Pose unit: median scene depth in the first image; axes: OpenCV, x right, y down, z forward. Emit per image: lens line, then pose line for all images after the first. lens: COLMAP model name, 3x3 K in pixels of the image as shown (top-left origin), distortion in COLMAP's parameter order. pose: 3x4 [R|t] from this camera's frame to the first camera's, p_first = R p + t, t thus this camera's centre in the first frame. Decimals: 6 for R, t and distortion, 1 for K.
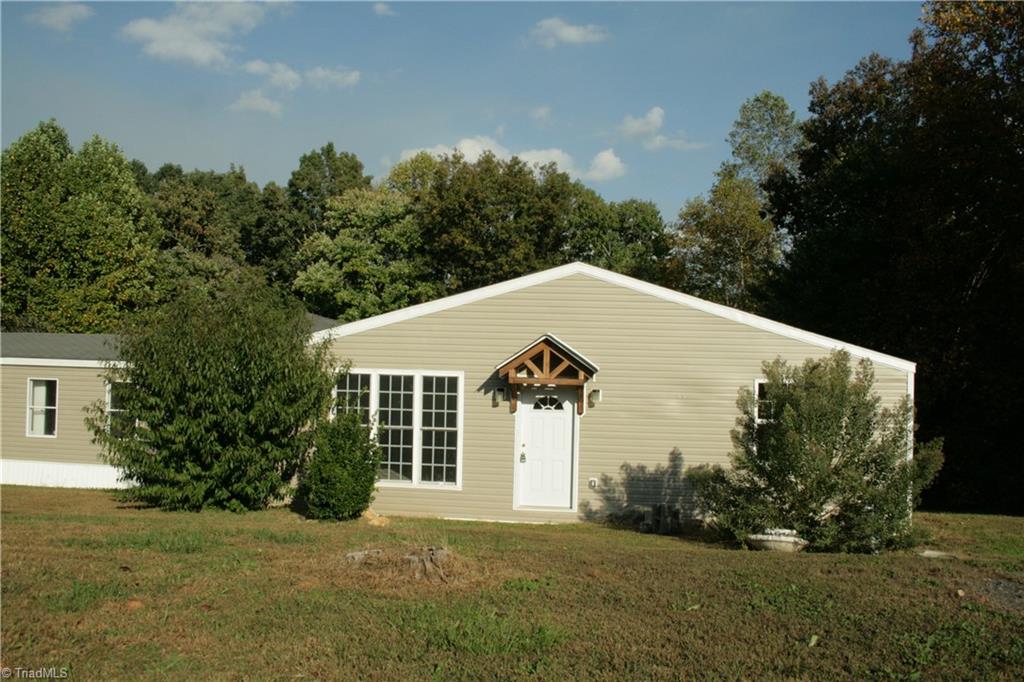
lens RADIAL K [[869.3, 0, 512.0], [0, 869.3, 341.0], [0, 0, 1]] dist [-0.160062, 0.162018]
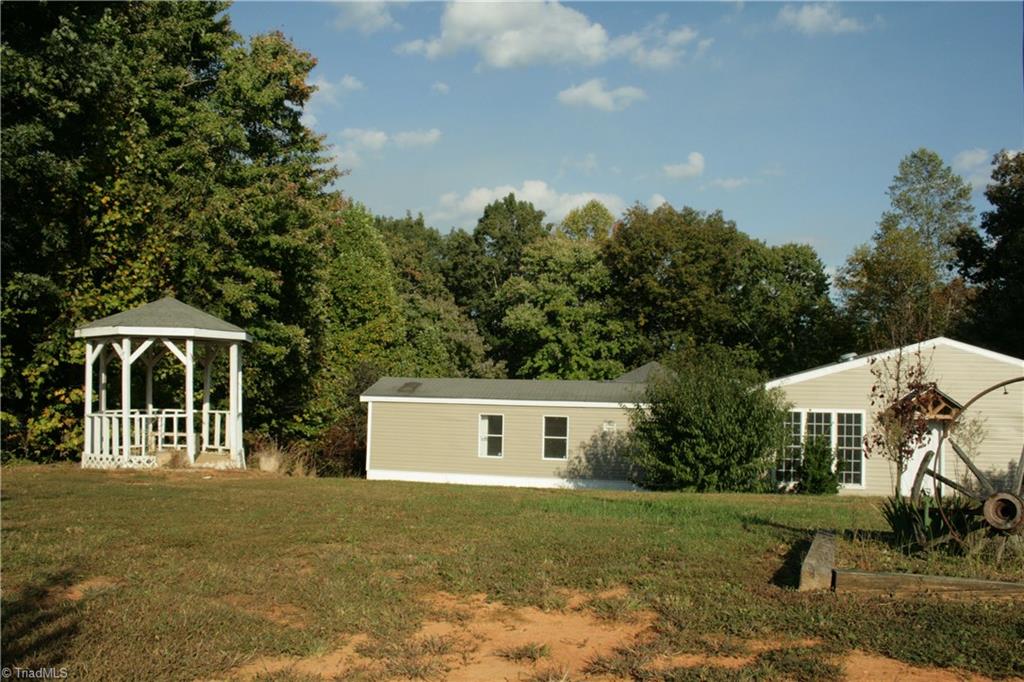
lens RADIAL K [[869.3, 0, 512.0], [0, 869.3, 341.0], [0, 0, 1]] dist [-0.160062, 0.162018]
pose [[0.996699, -0.007749, -0.080816, -0.158811], [0.005739, 0.999669, -0.025072, -0.014819], [0.080983, 0.024525, 0.996414, -0.151699]]
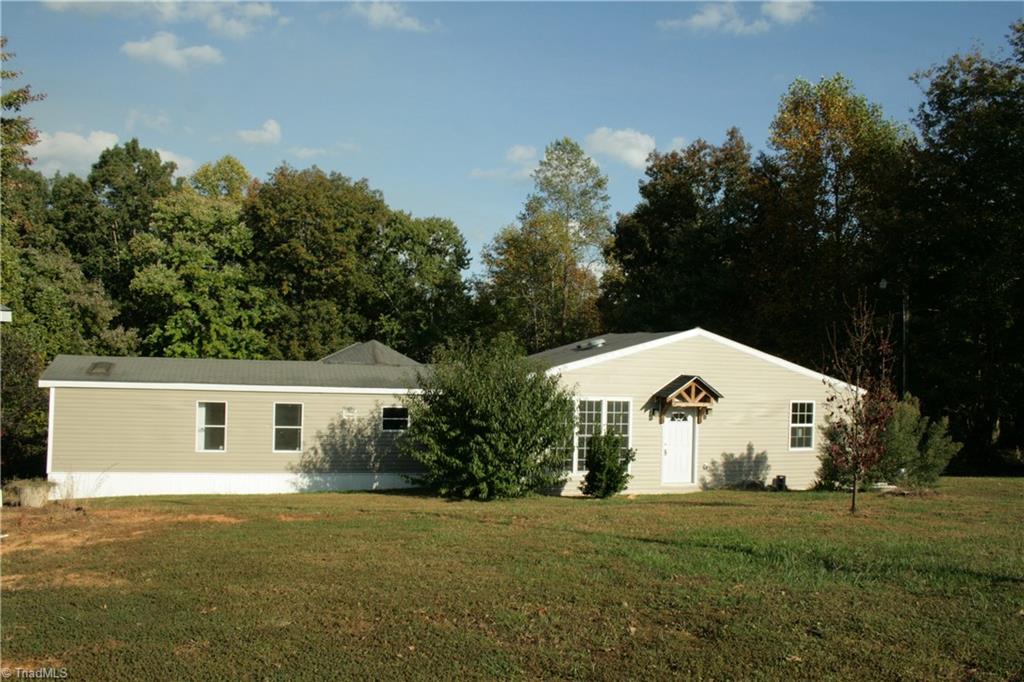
lens RADIAL K [[869.3, 0, 512.0], [0, 869.3, 341.0], [0, 0, 1]] dist [-0.160062, 0.162018]
pose [[0.920192, 0.009875, 0.391343, -0.247092], [-0.016661, 0.999764, 0.013948, -0.024147], [-0.391113, -0.019355, 0.920139, -0.094086]]
